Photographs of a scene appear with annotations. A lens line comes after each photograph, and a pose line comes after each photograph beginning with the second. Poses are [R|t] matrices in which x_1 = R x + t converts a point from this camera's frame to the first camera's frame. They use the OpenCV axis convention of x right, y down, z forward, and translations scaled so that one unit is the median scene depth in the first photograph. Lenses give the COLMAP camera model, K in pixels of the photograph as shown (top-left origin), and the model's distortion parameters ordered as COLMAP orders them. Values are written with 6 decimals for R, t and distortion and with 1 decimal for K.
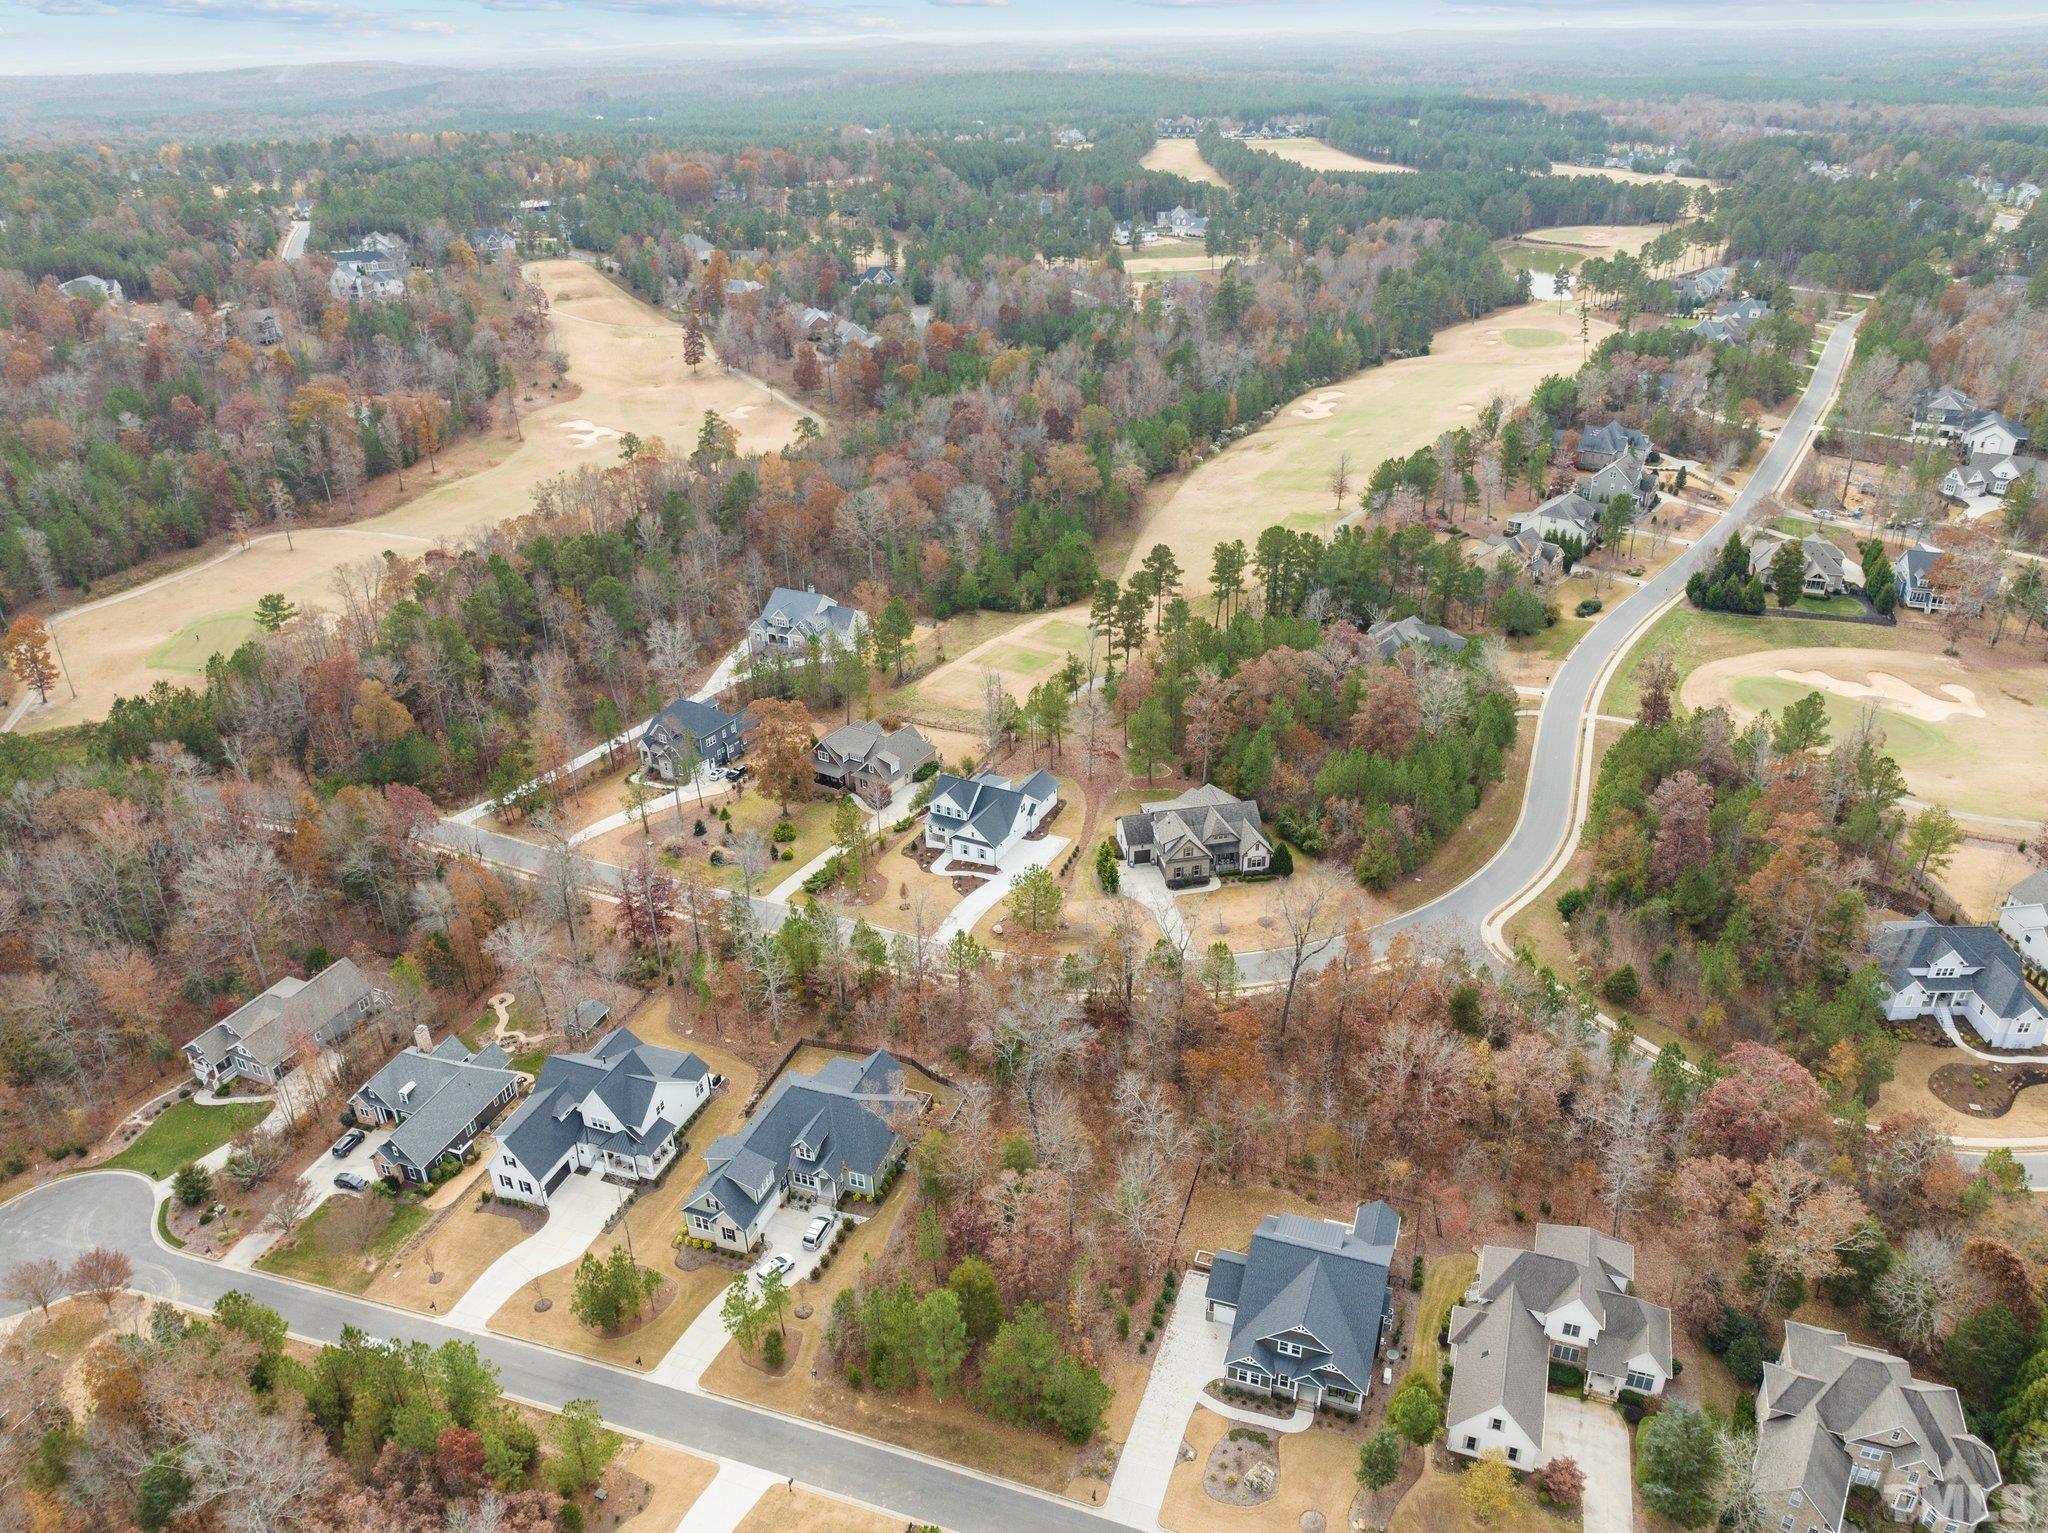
lens RADIAL K [[1455.7, 0, 1020.0], [0, 1455.7, 757.1], [0, 0, 1]] dist [-0.036511, 0.003264]
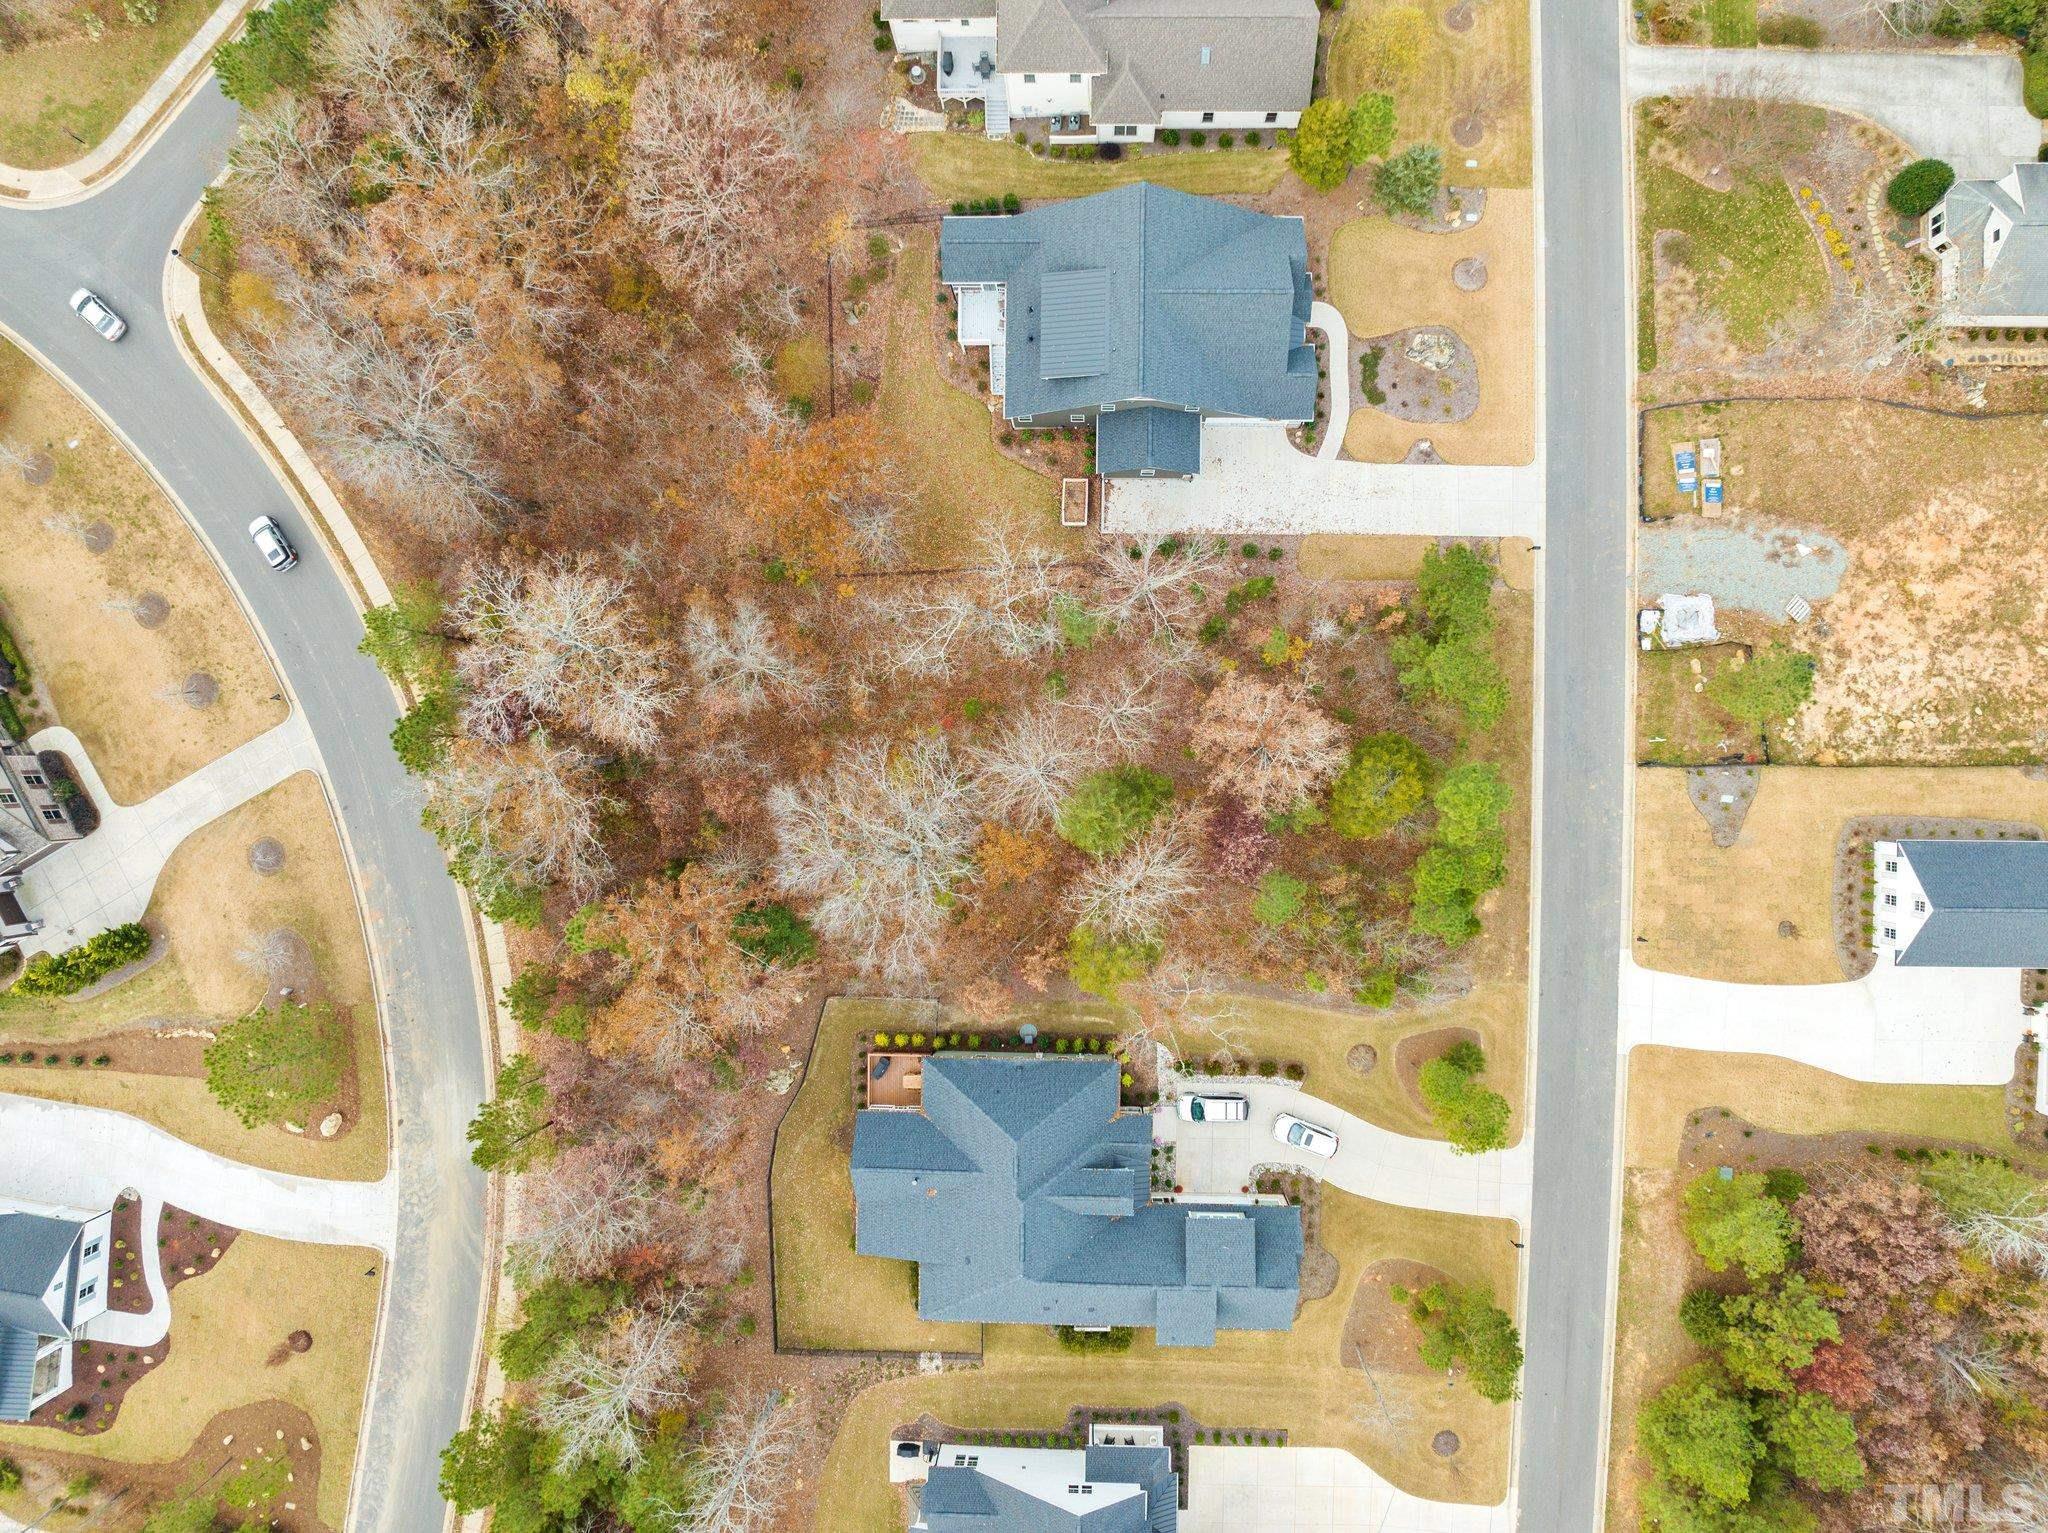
lens RADIAL K [[1455.7, 0, 1020.0], [0, 1455.7, 757.1], [0, 0, 1]] dist [-0.036511, 0.003264]
pose [[-0.333853, -0.942065, 0.032501, 0.009103], [0.471715, -0.137119, 0.871024, -0.195078], [-0.816104, 0.306125, 0.490164, 0.585430]]
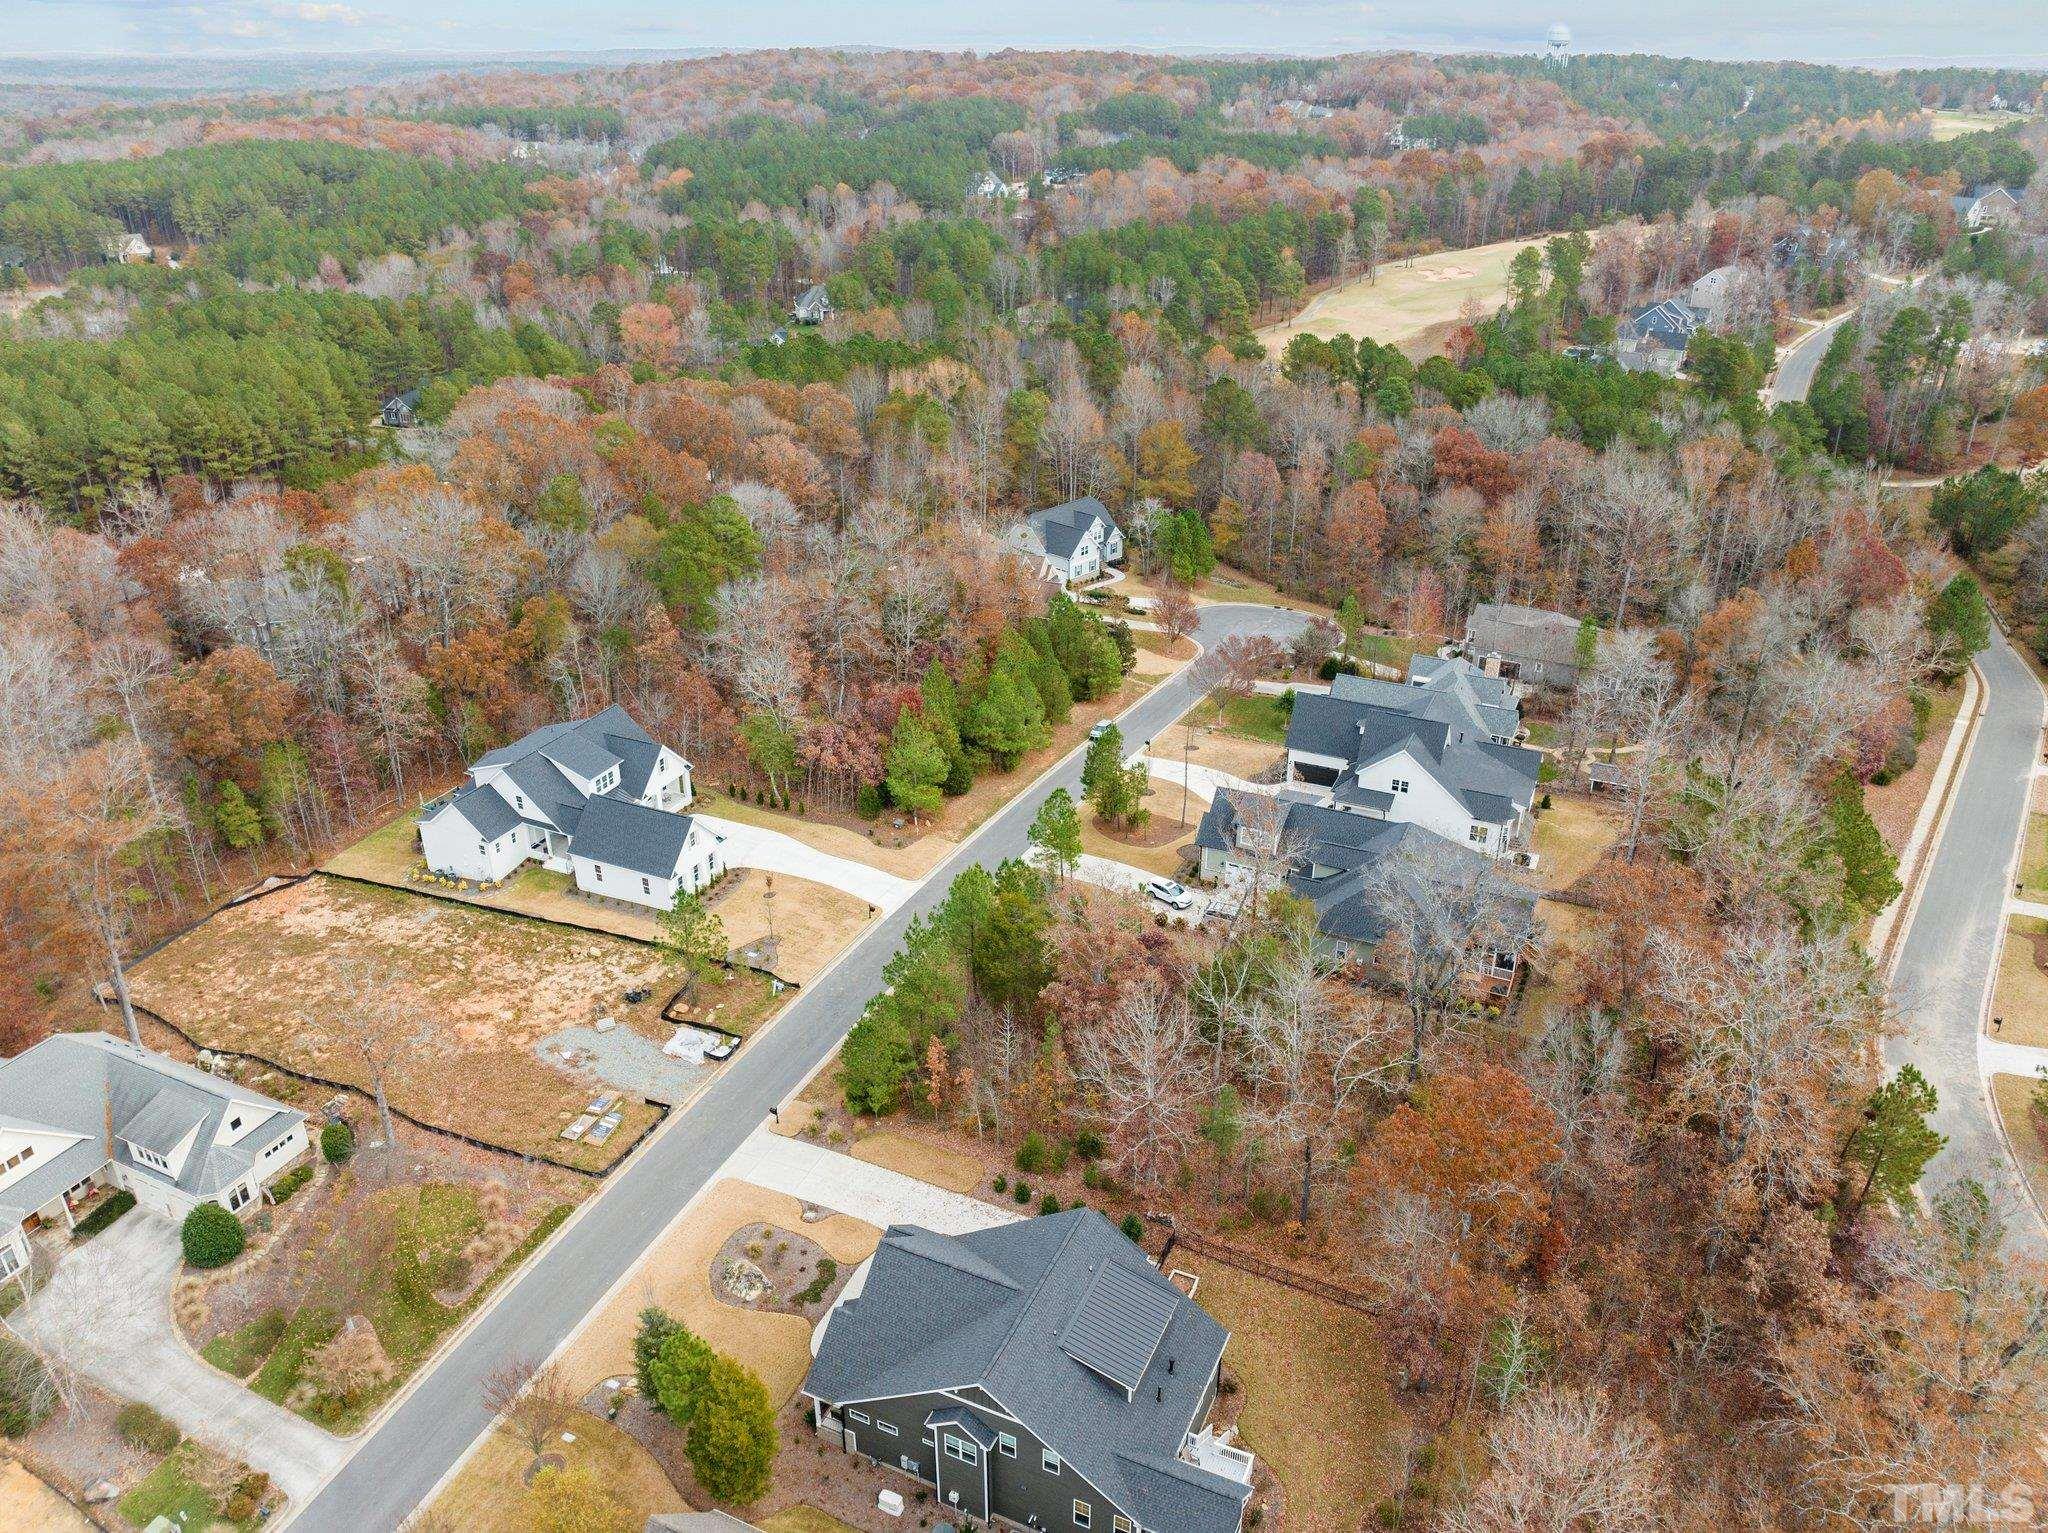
lens RADIAL K [[1465.2, 0, 1039.0], [0, 1465.2, 764.2], [0, 0, 1]] dist [-0.042871, 0.003137]
pose [[-0.076380, 0.464173, -0.882445, 0.435462], [-0.458560, 0.769527, 0.444468, -0.036202], [0.885375, 0.438602, 0.154075, 0.612265]]
